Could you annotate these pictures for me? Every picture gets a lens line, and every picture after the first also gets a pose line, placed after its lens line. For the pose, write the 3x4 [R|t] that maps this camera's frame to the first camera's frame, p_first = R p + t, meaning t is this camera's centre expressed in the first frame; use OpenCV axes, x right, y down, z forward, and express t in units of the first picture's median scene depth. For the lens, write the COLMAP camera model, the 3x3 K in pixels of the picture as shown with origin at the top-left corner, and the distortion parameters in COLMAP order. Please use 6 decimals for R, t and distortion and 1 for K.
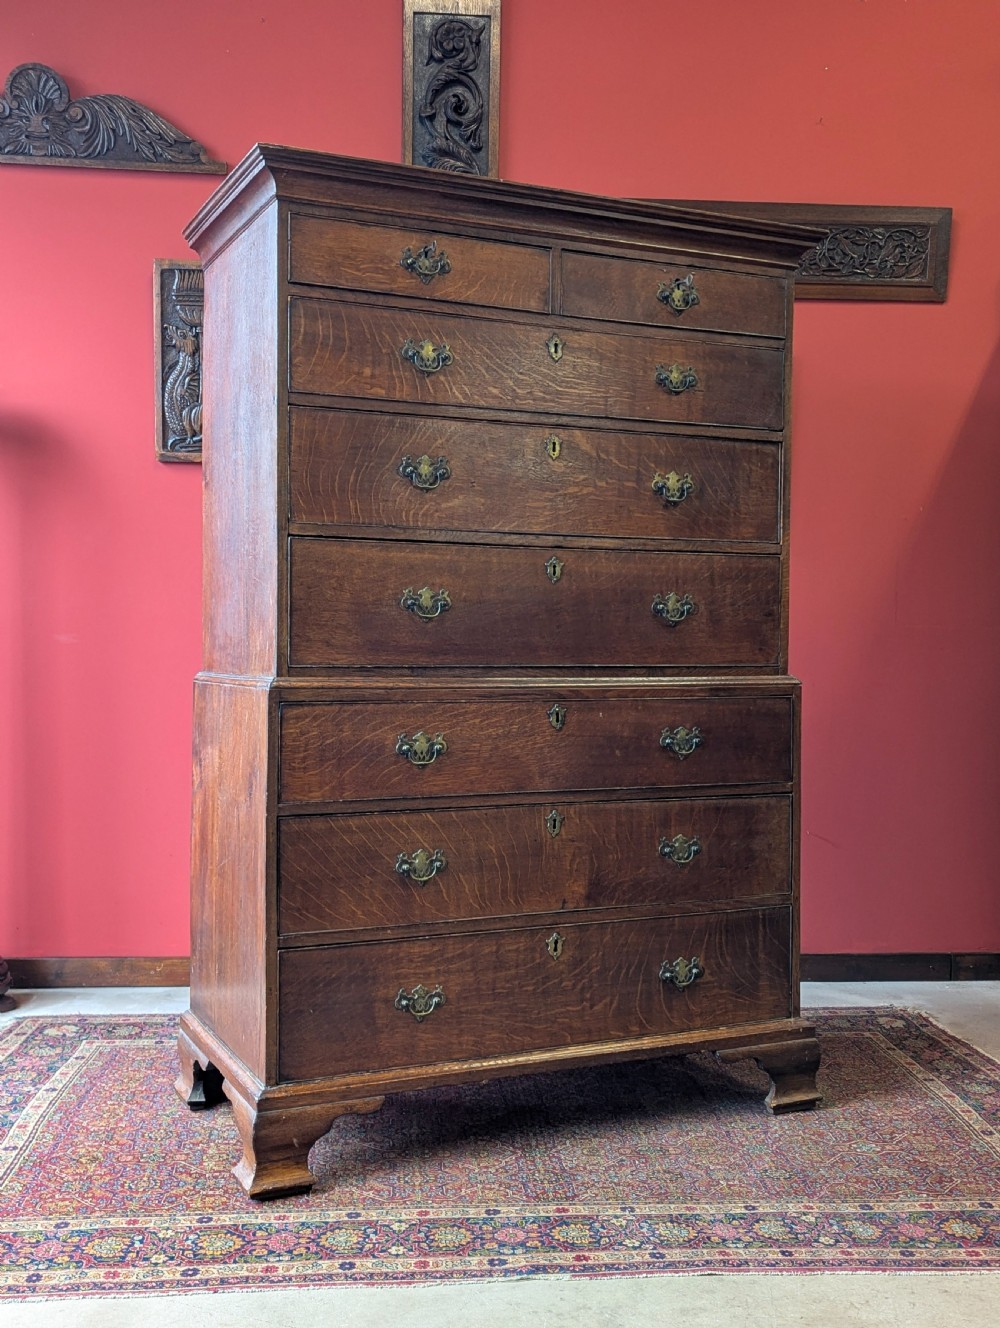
lens RADIAL K [[1624.8, 0, 517.9], [0, 1624.8, 652.7], [0, 0, 1]] dist [0.043610, -0.003043]
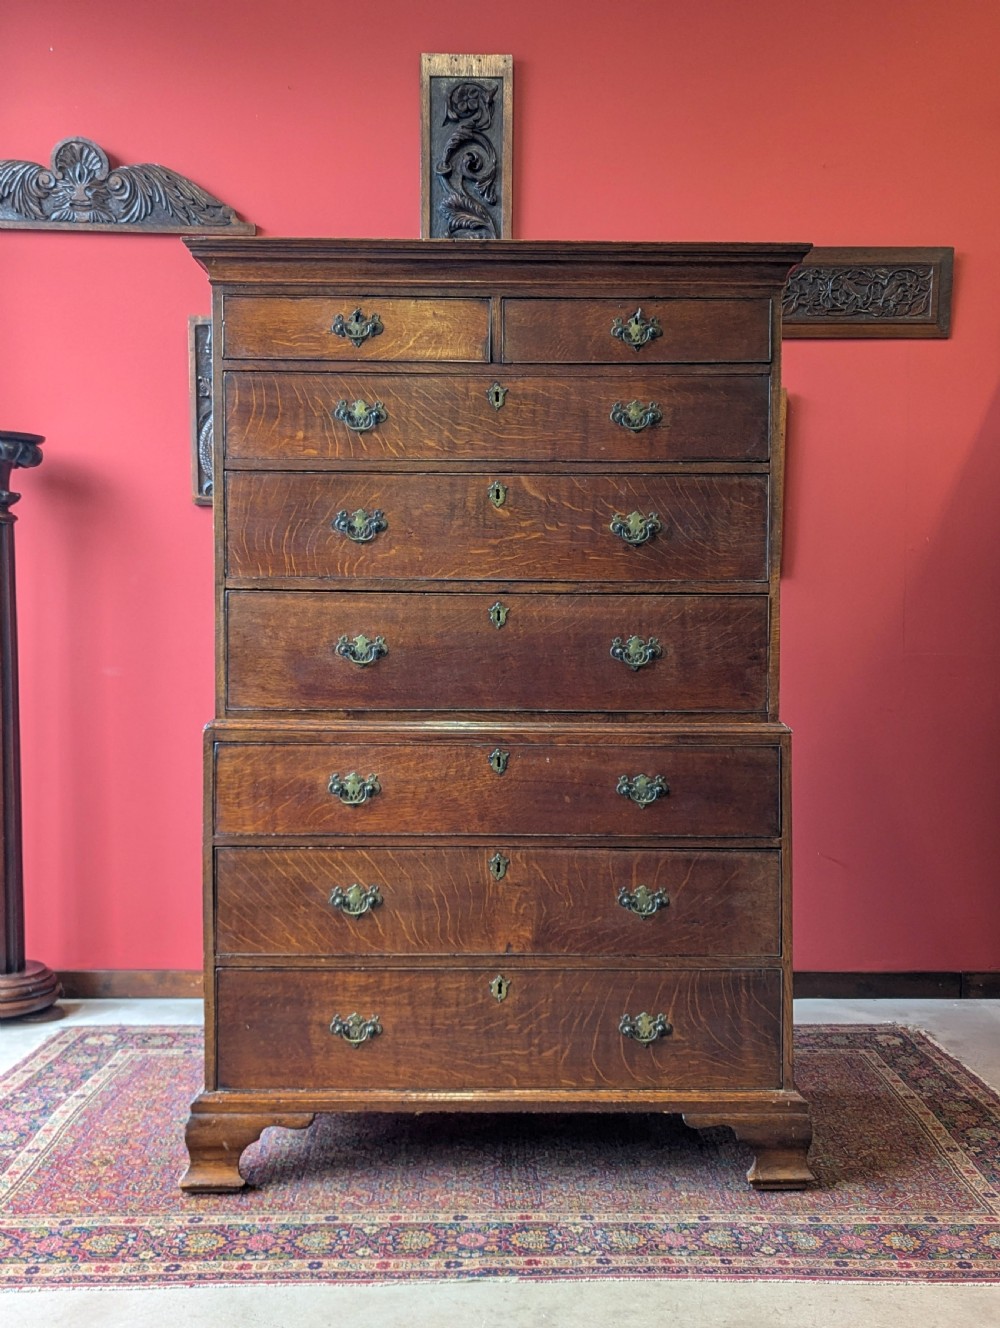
lens RADIAL K [[1624.8, 0, 517.9], [0, 1624.8, 652.7], [0, 0, 1]] dist [0.043610, -0.003043]
pose [[0.997265, -0.006886, -0.073589, 0.106199], [0.006840, 0.999976, -0.000868, -0.029013], [0.073593, 0.000363, 0.997288, -0.071702]]
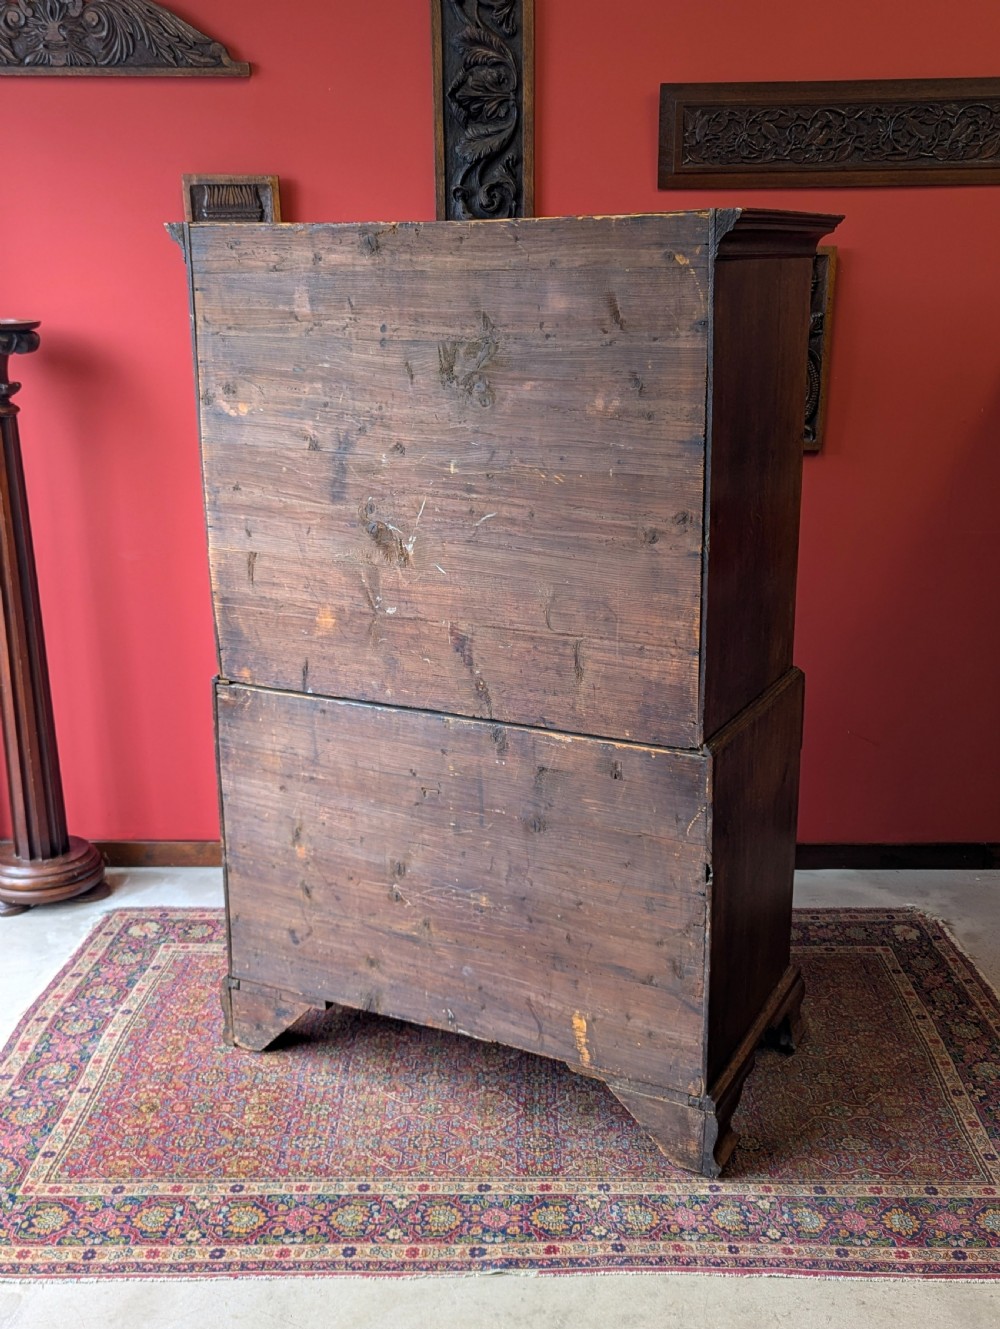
lens RADIAL K [[1613.1, 0, 499.9], [0, 1613.1, 730.3], [0, 0, 1]] dist [0.045218, -0.058990]
pose [[0.993974, 0.010790, -0.109083, 0.117687], [0.019047, 0.963004, 0.268812, -0.275862], [0.107947, -0.269269, 0.956996, 0.002813]]
